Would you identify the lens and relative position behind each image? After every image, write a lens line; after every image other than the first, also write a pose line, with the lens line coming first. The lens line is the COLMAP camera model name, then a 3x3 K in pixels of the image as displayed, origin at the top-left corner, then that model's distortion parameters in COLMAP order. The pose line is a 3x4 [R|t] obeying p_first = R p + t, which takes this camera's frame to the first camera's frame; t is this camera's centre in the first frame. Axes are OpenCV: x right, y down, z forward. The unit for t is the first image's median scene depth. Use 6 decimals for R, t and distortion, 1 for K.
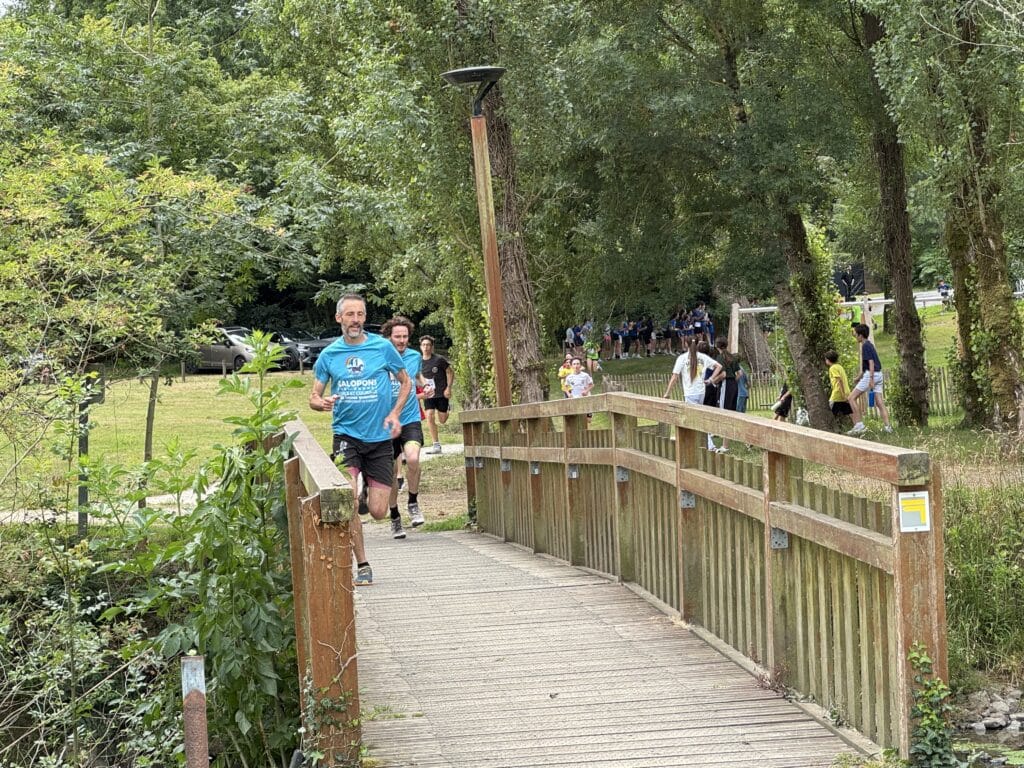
lens RADIAL K [[2628.7, 0, 512.2], [0, 2628.7, 350.7], [0, 0, 1]] dist [-0.156562, 6.069170]
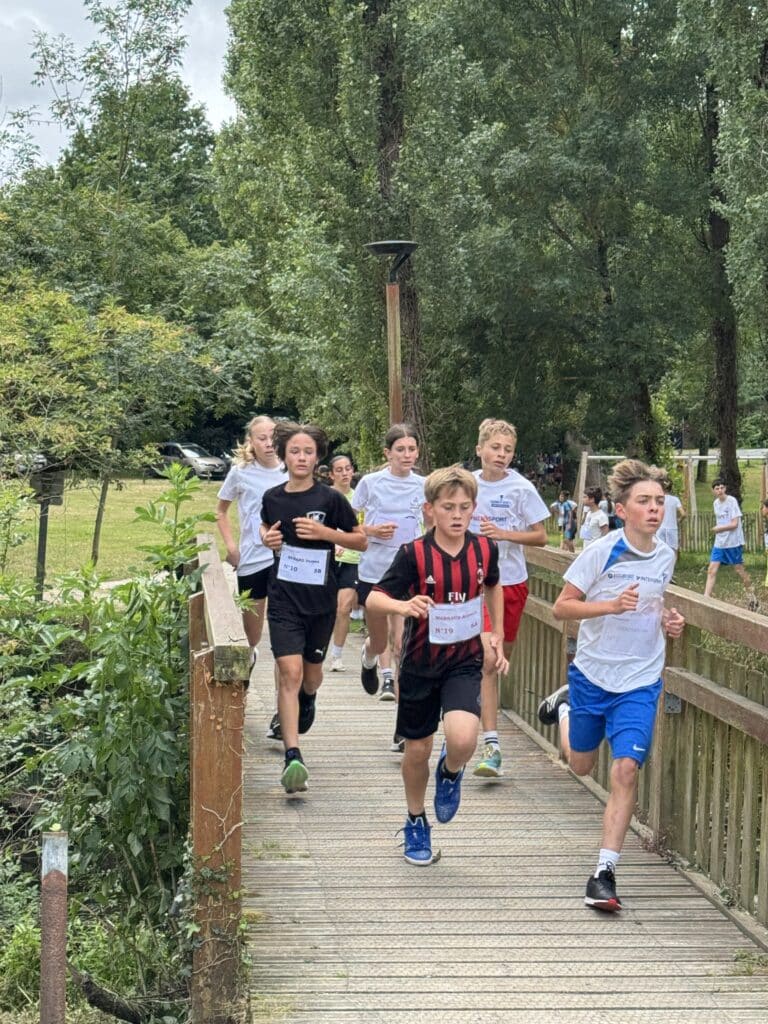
lens RADIAL K [[1946.2, 0, 385.1], [0, 1946.2, 517.1], [0, 0, 1]] dist [0.144511, 0.206122]
pose [[0.997824, 0.065666, -0.005956, -0.005046], [-0.065504, 0.997557, 0.024260, -0.006189], [0.007535, -0.023817, 0.999688, 0.138582]]
